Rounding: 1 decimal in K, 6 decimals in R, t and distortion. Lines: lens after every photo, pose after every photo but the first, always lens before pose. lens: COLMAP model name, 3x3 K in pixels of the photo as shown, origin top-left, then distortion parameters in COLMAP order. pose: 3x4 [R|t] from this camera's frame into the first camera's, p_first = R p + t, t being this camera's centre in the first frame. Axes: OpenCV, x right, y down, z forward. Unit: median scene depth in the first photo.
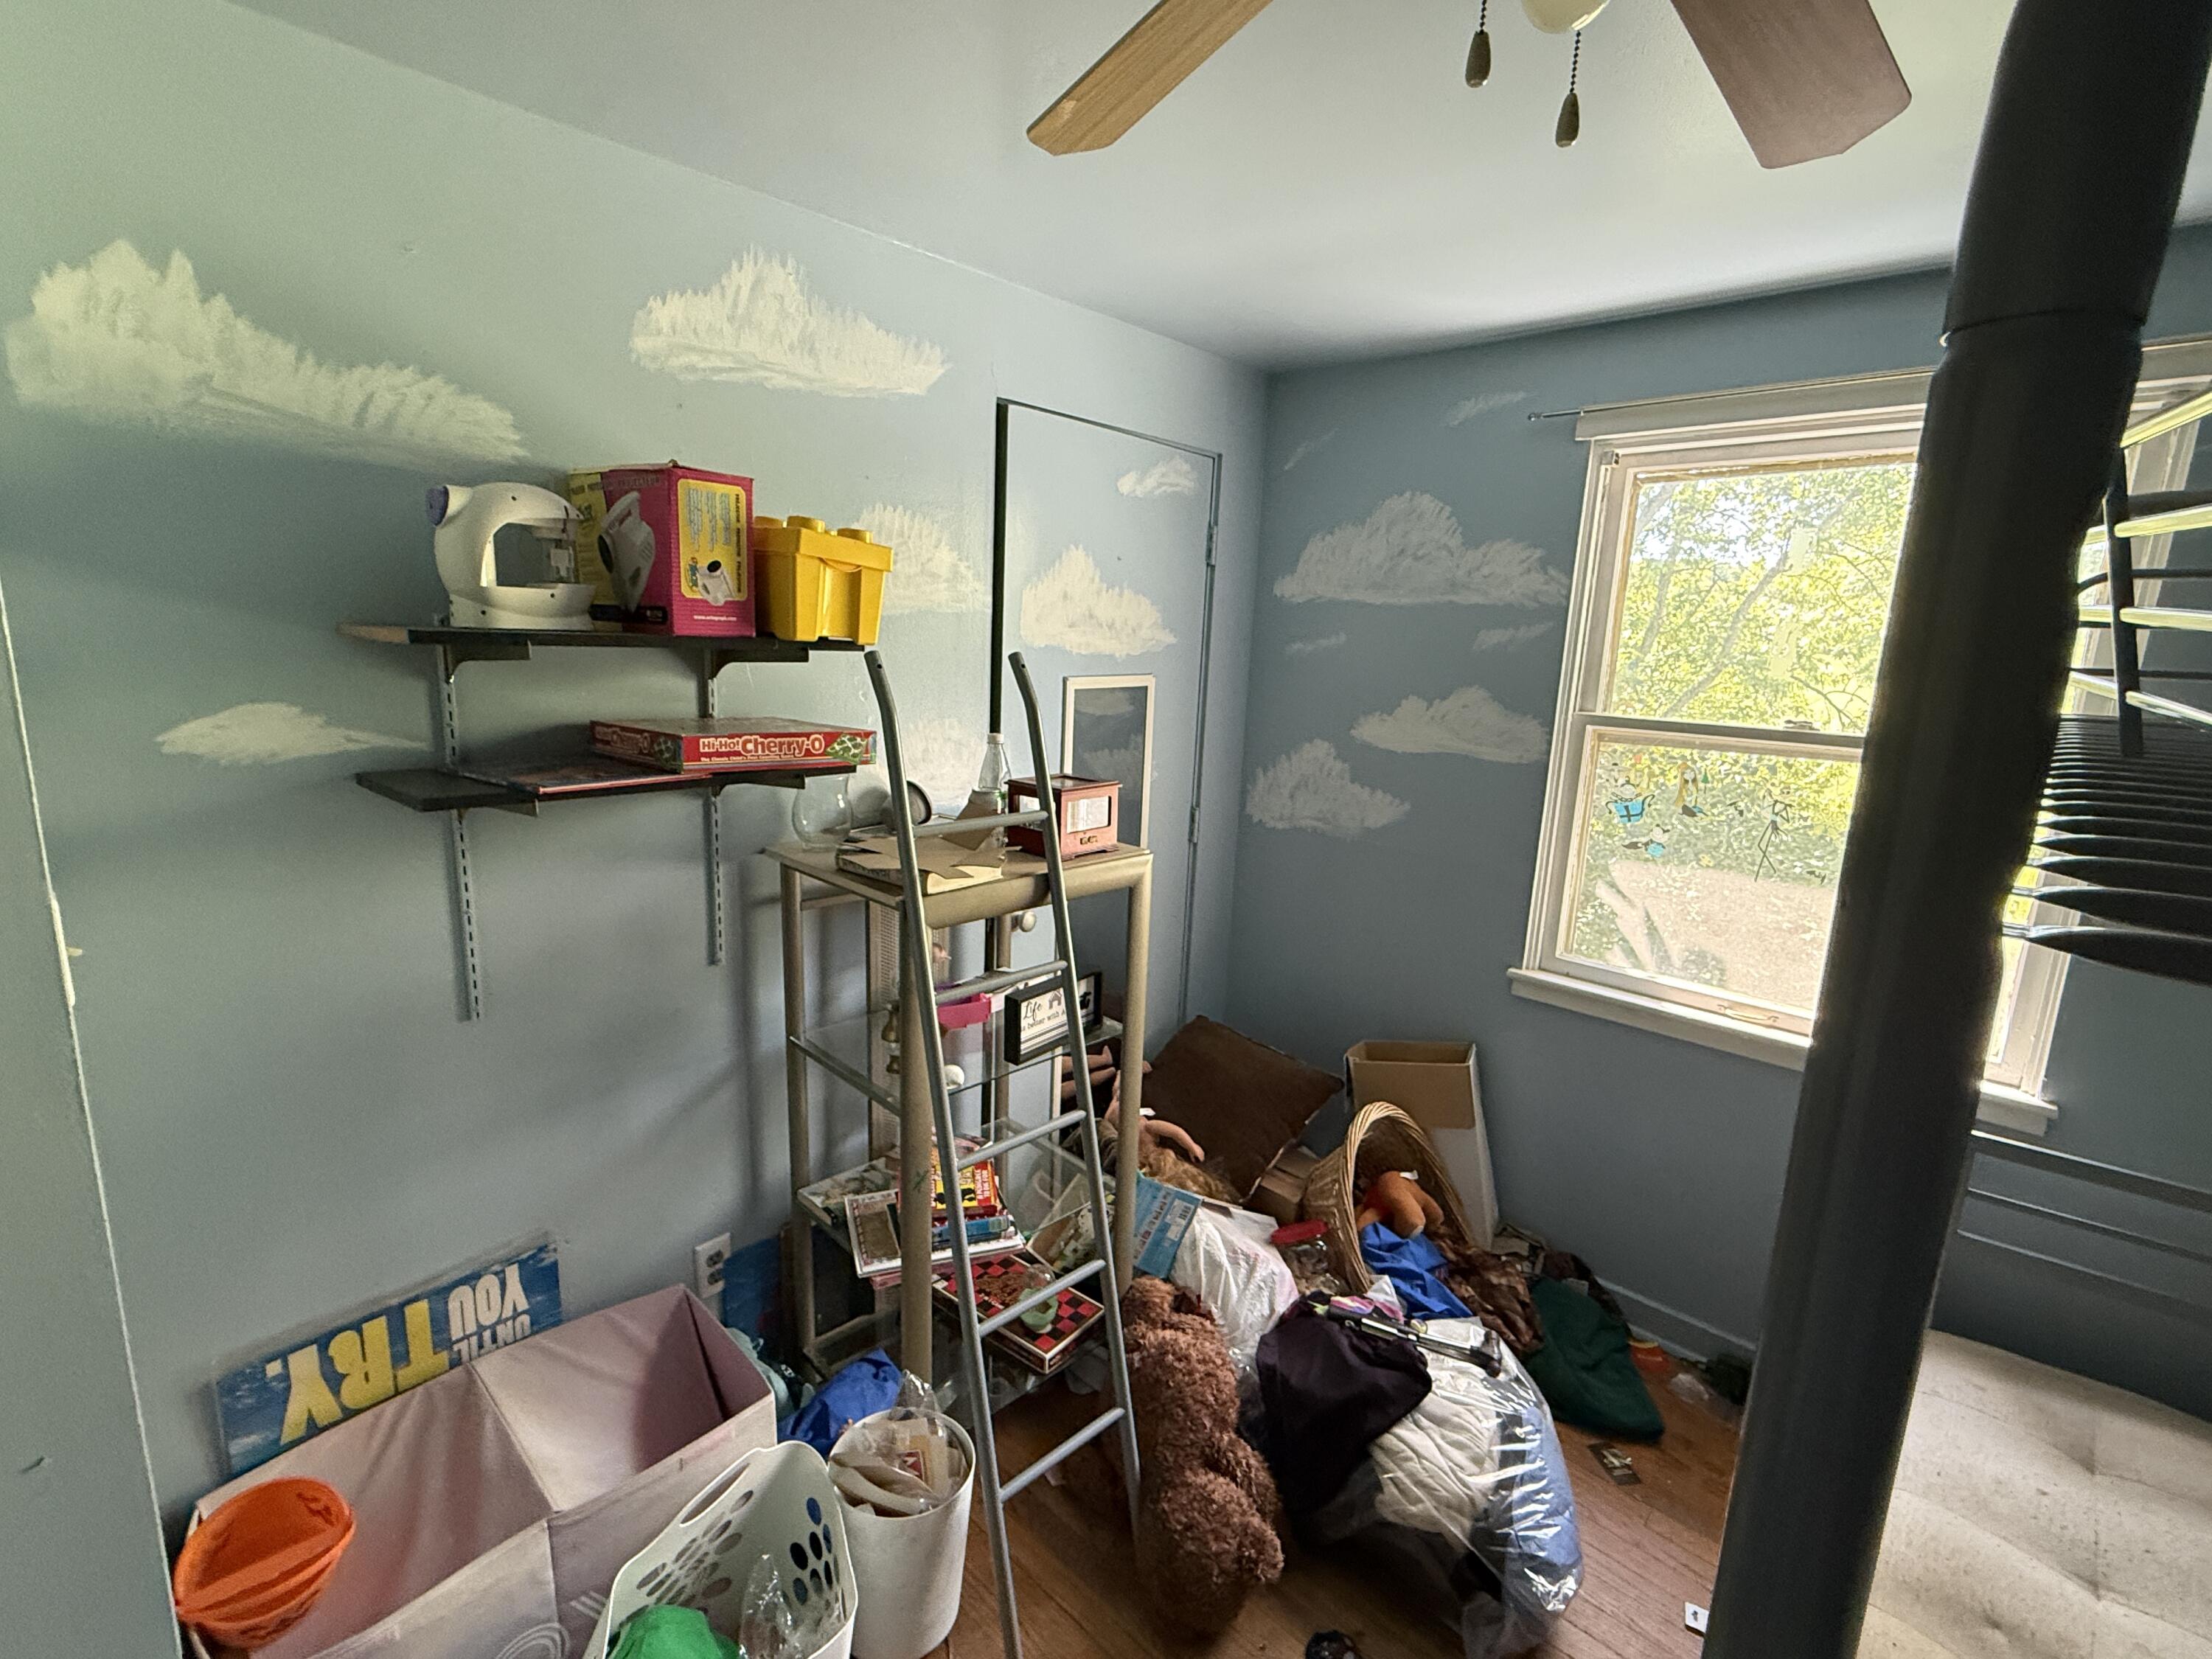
lens RADIAL K [[1012.6, 0, 1105.5], [0, 1012.6, 831.0], [0, 0, 1]] dist [0.003358, 0.000381]
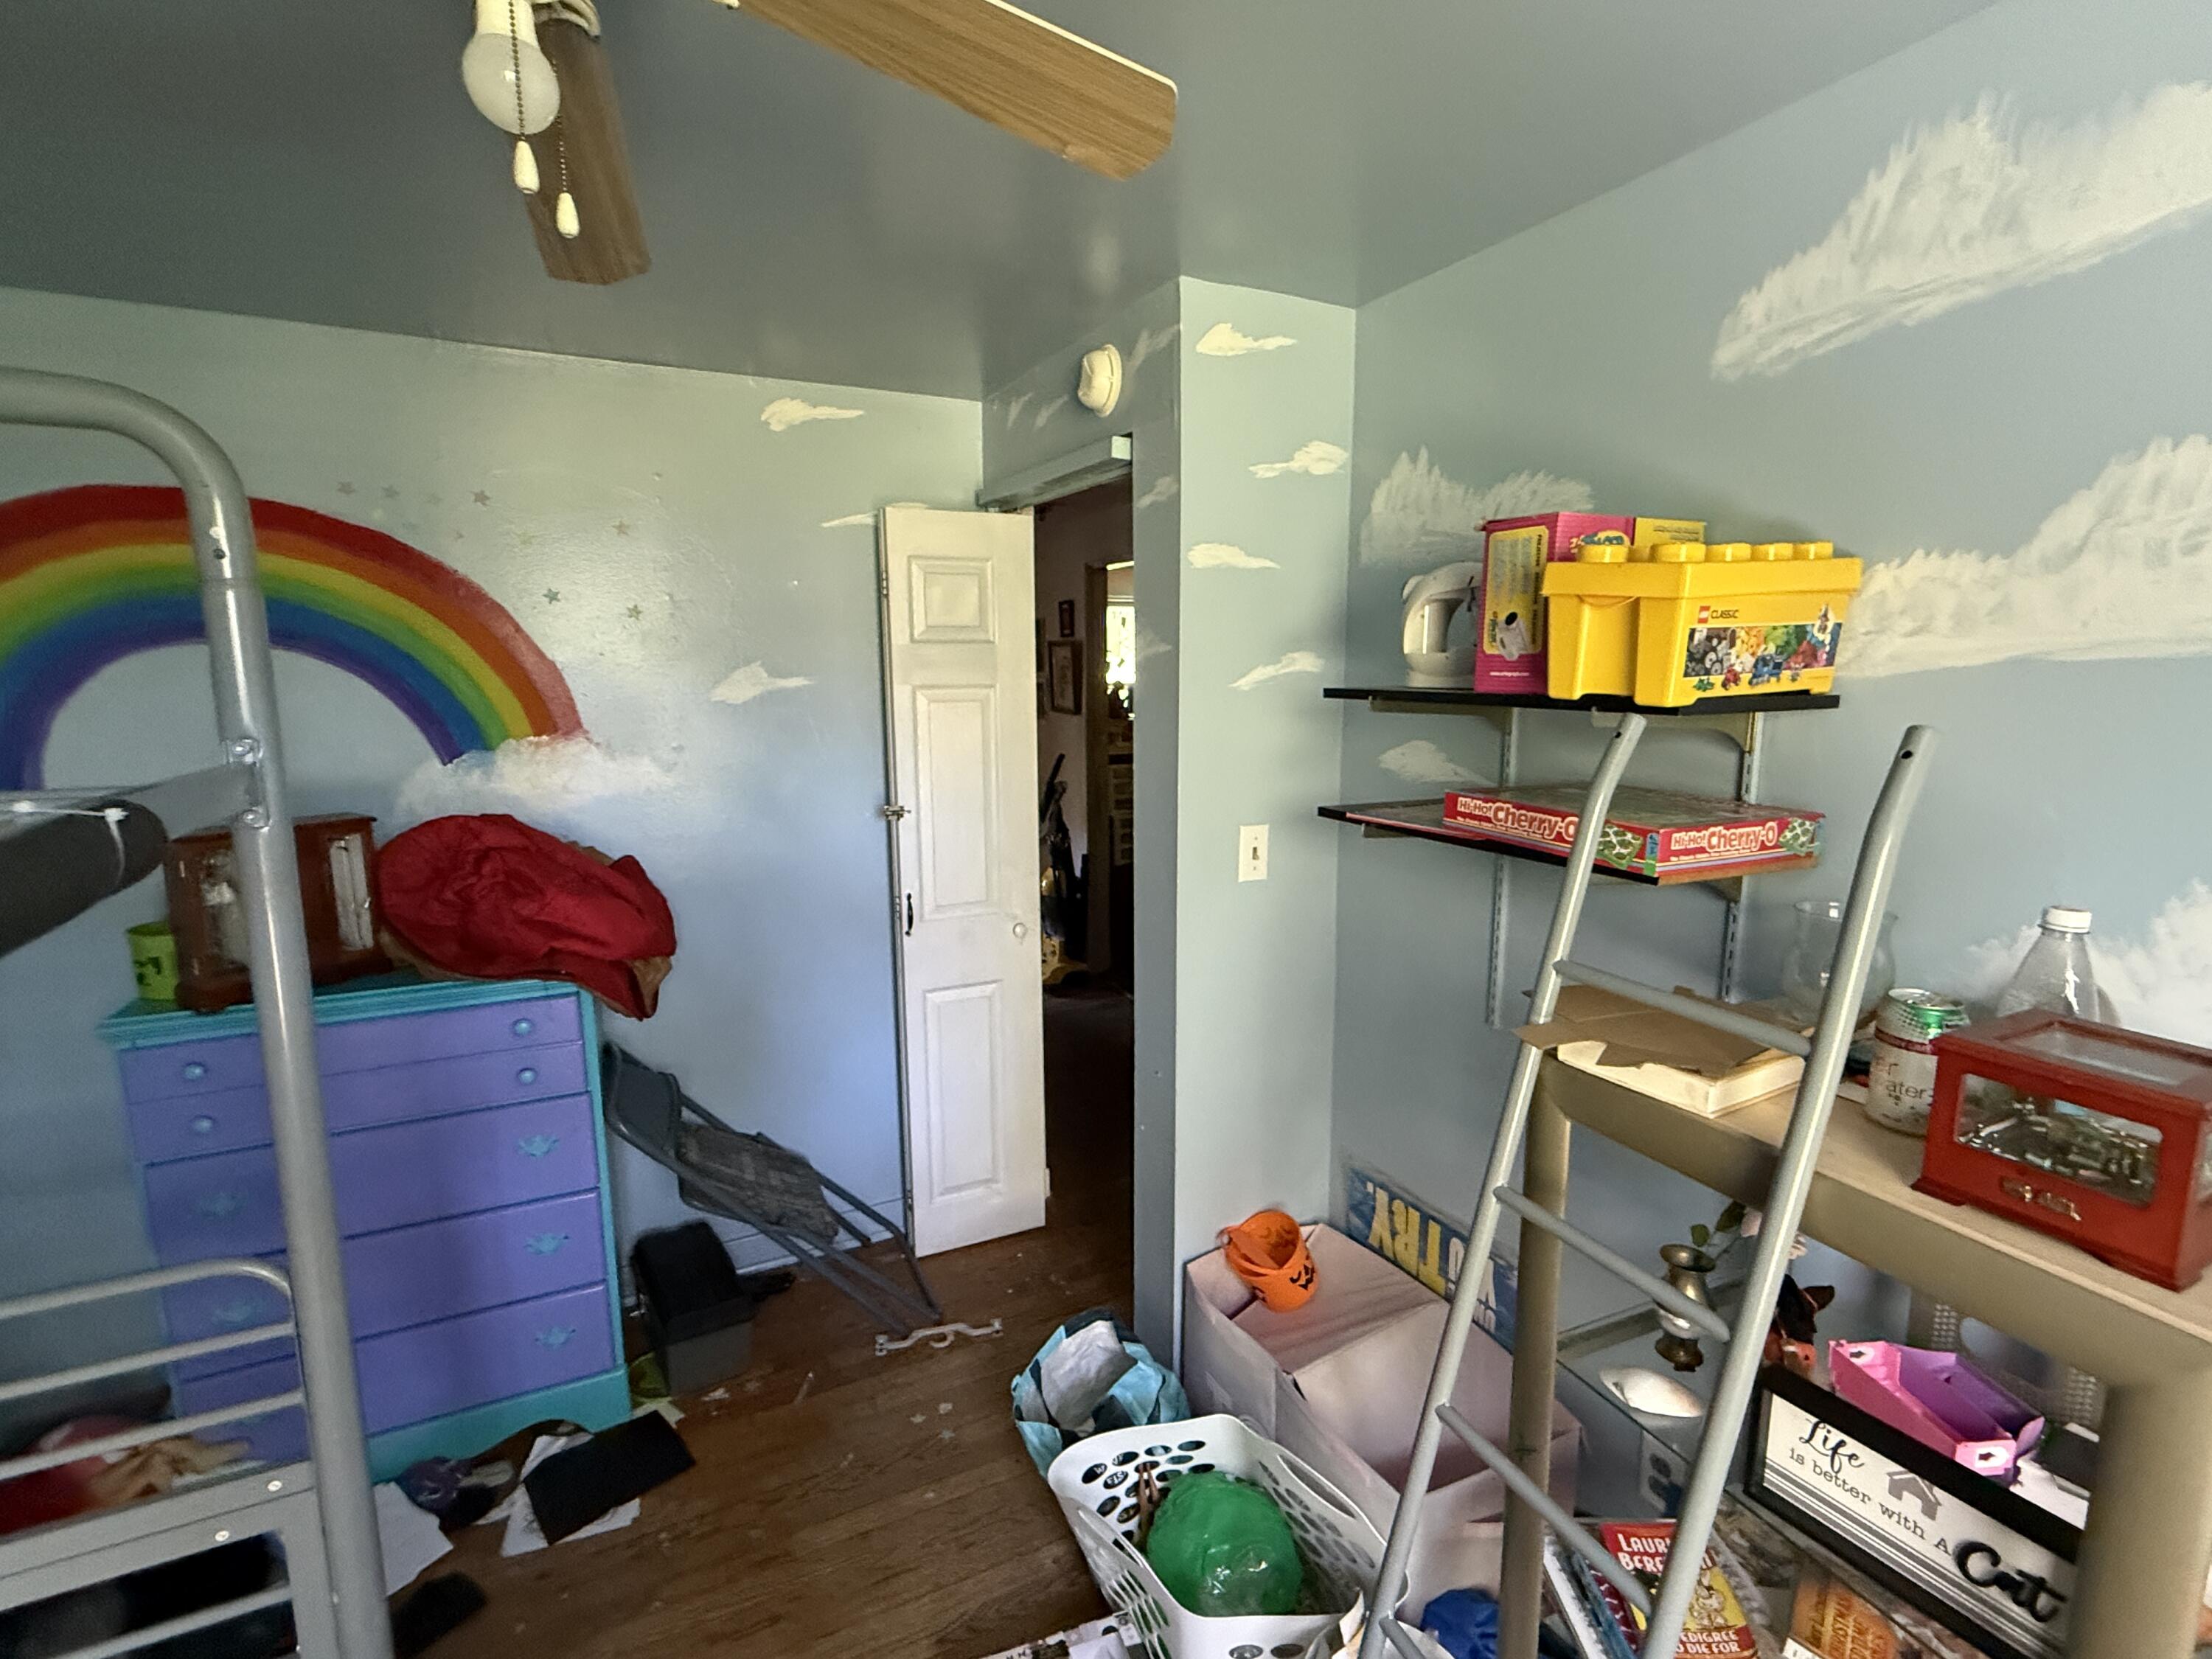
lens RADIAL K [[1012.6, 0, 1103.3], [0, 1012.6, 824.6], [0, 0, 1]] dist [0.003358, 0.000381]
pose [[-0.358123, 0.112601, -0.926860, 0.245363], [-0.189040, 0.963396, 0.190082, -0.072389], [0.914337, 0.243287, -0.323729, 0.392252]]
